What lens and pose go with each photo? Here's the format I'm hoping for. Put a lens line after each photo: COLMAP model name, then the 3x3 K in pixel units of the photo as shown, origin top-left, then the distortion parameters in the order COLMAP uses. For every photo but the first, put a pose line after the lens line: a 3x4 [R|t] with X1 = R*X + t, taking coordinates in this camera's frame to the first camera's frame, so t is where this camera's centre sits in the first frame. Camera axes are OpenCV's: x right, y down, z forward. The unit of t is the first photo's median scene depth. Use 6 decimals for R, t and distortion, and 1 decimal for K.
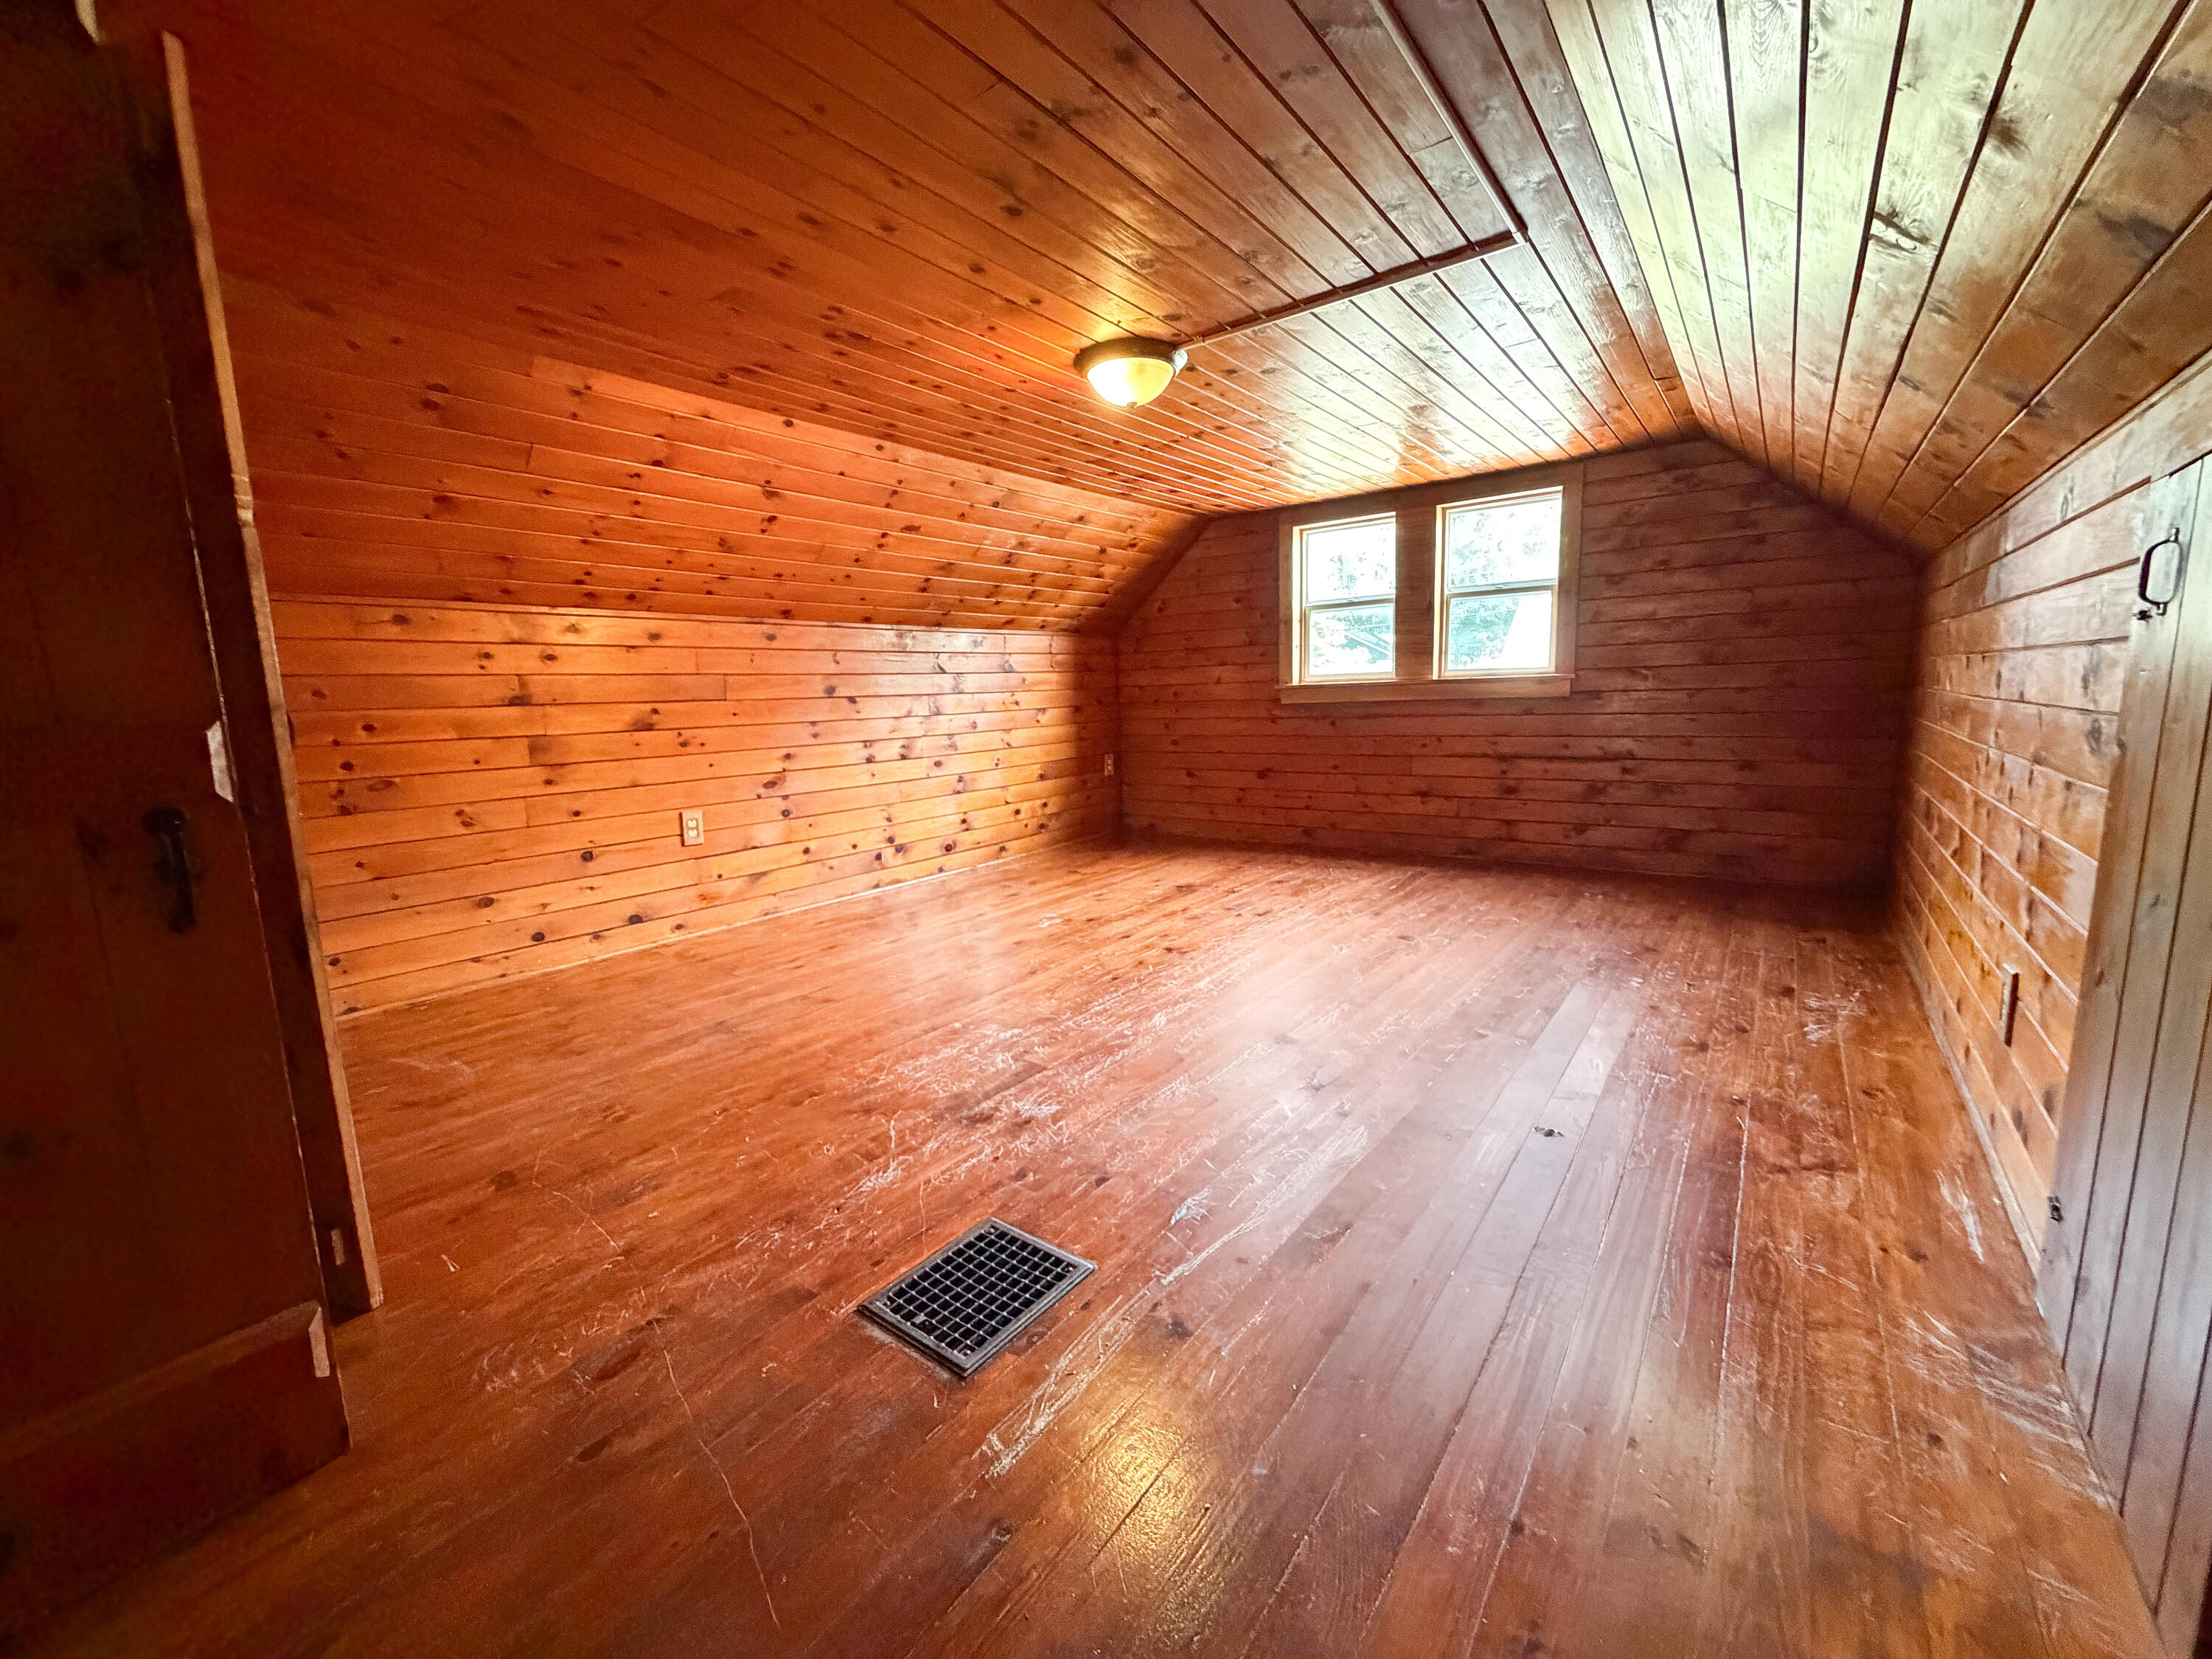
lens RADIAL K [[887.1, 0, 1102.4], [0, 887.1, 831.3], [0, 0, 1]] dist [-0.001212, 0.000481]
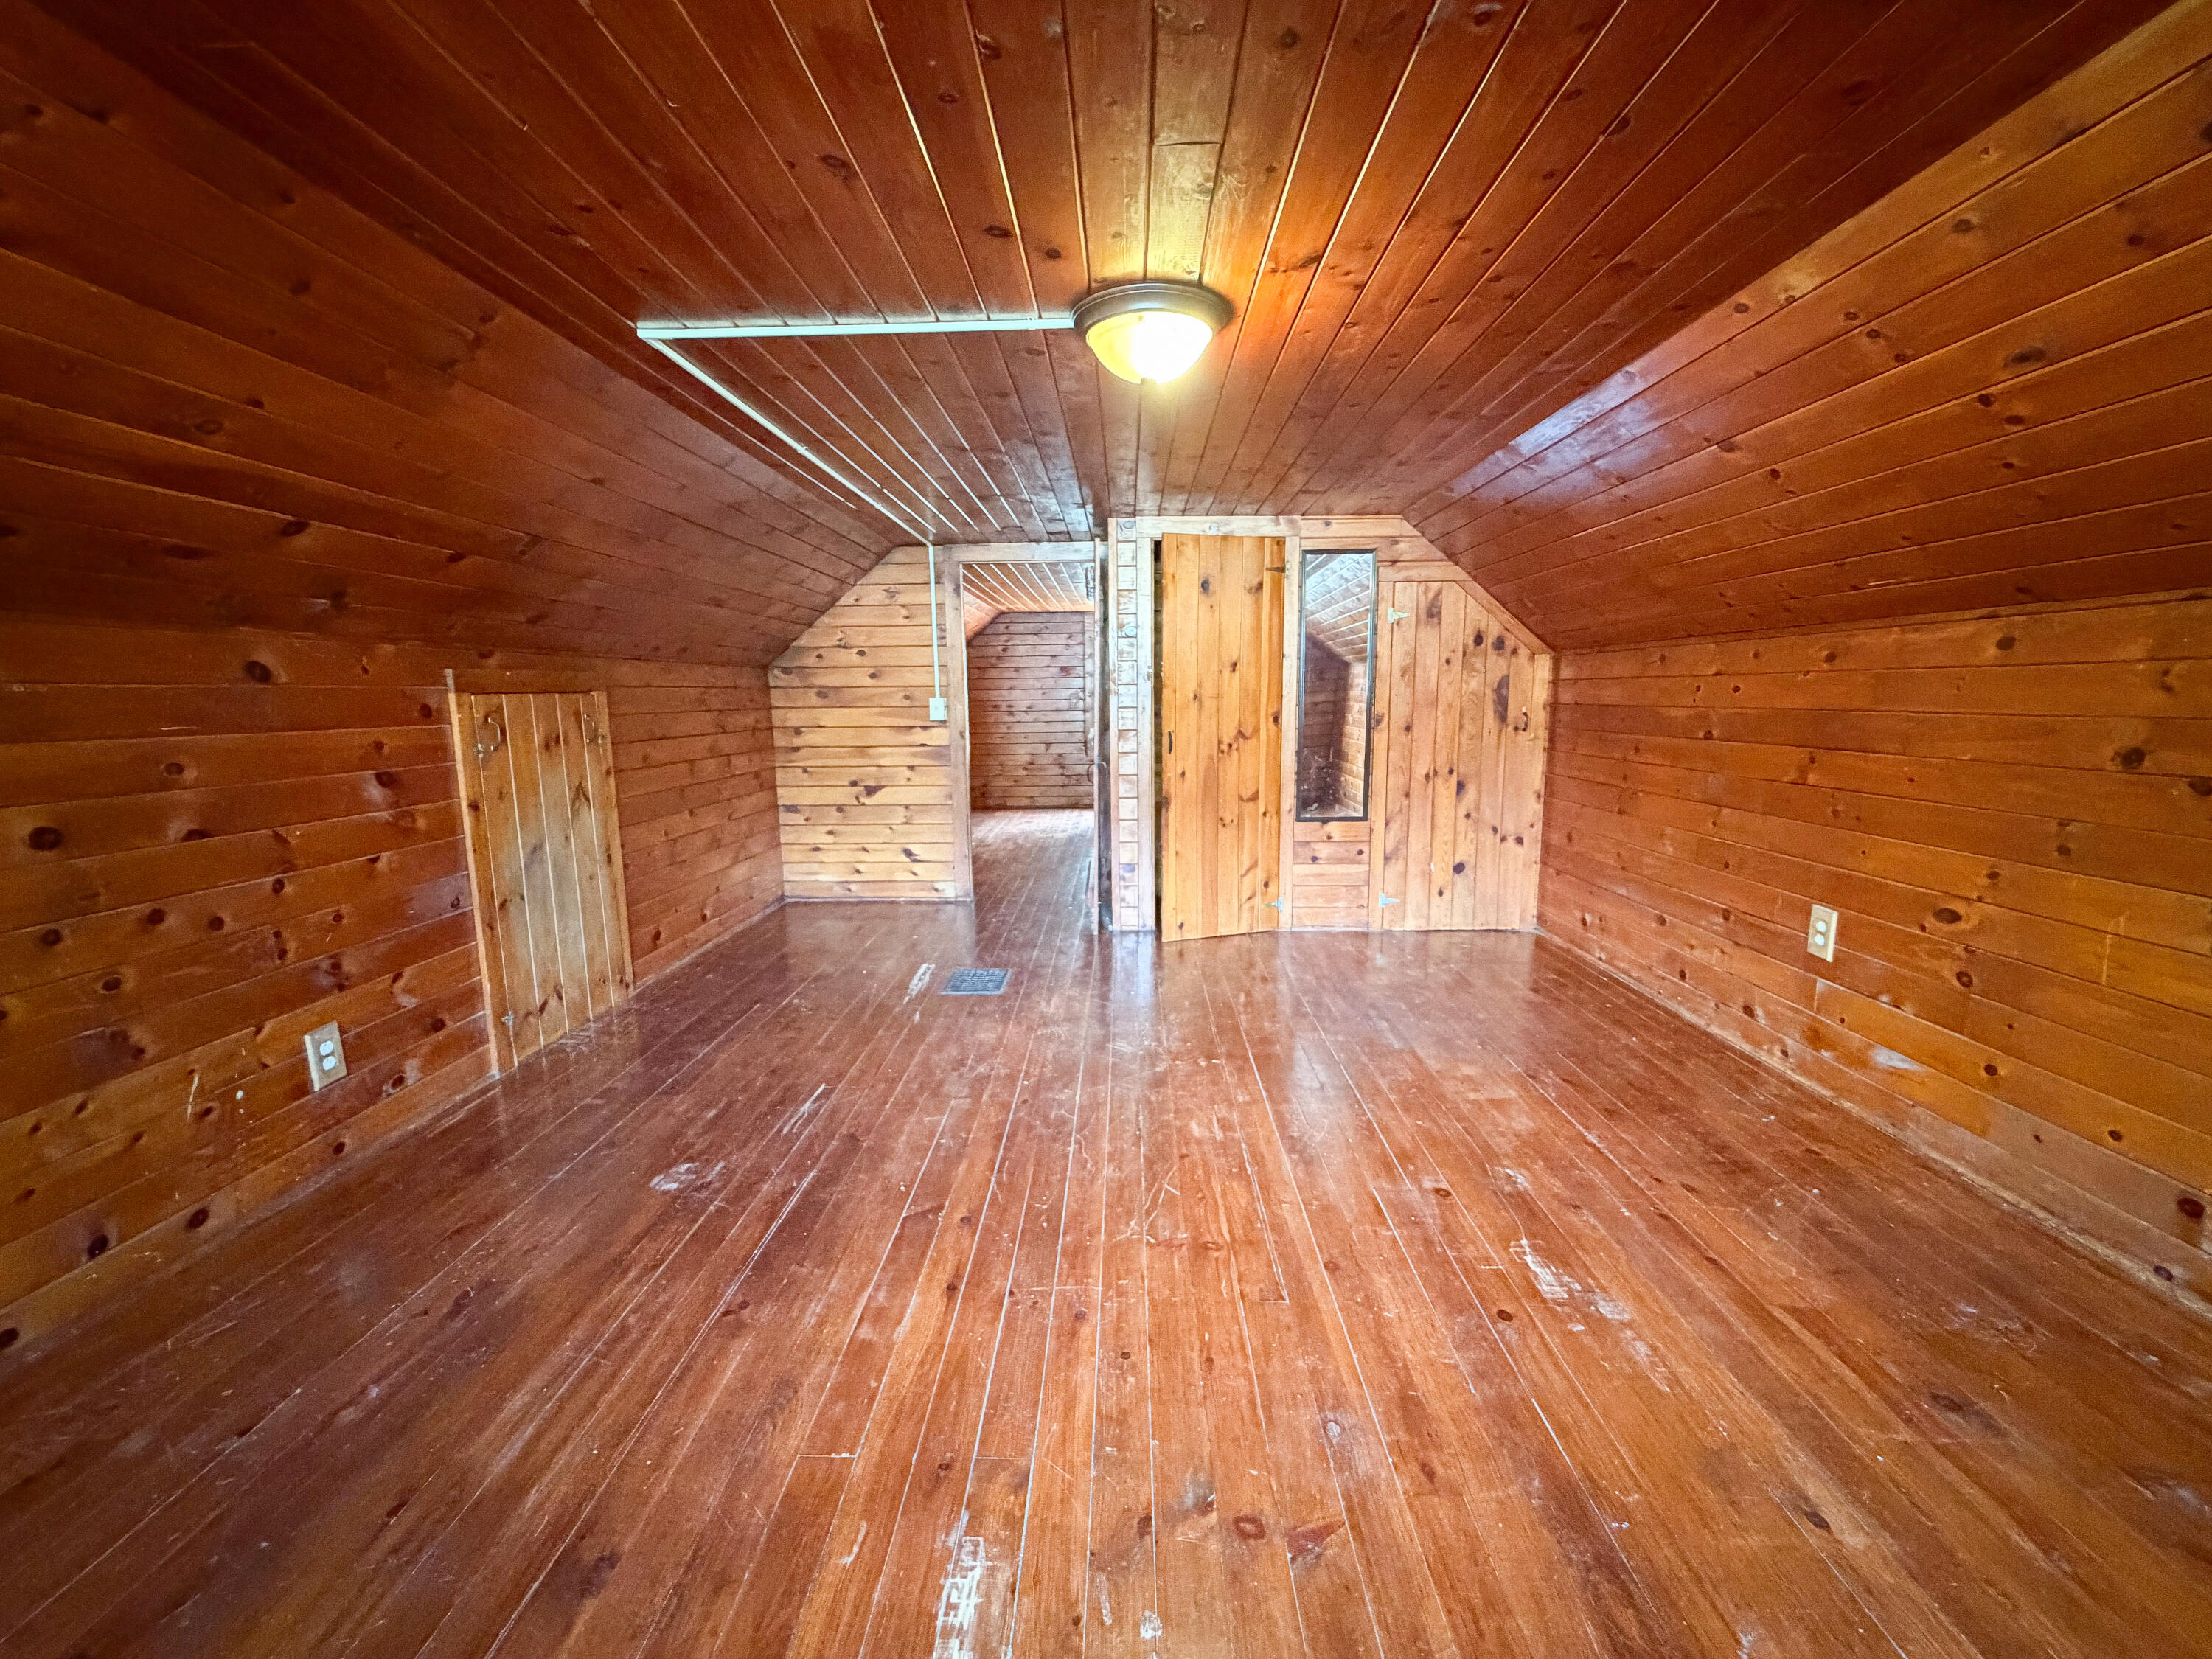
lens RADIAL K [[887.1, 0, 1106.5], [0, 887.1, 829.5], [0, 0, 1]] dist [-0.001212, 0.000481]
pose [[-0.803749, 0.132291, -0.580075, 0.372212], [-0.051013, 0.956054, 0.288720, -0.249807], [0.592778, 0.261650, -0.761678, 1.164888]]
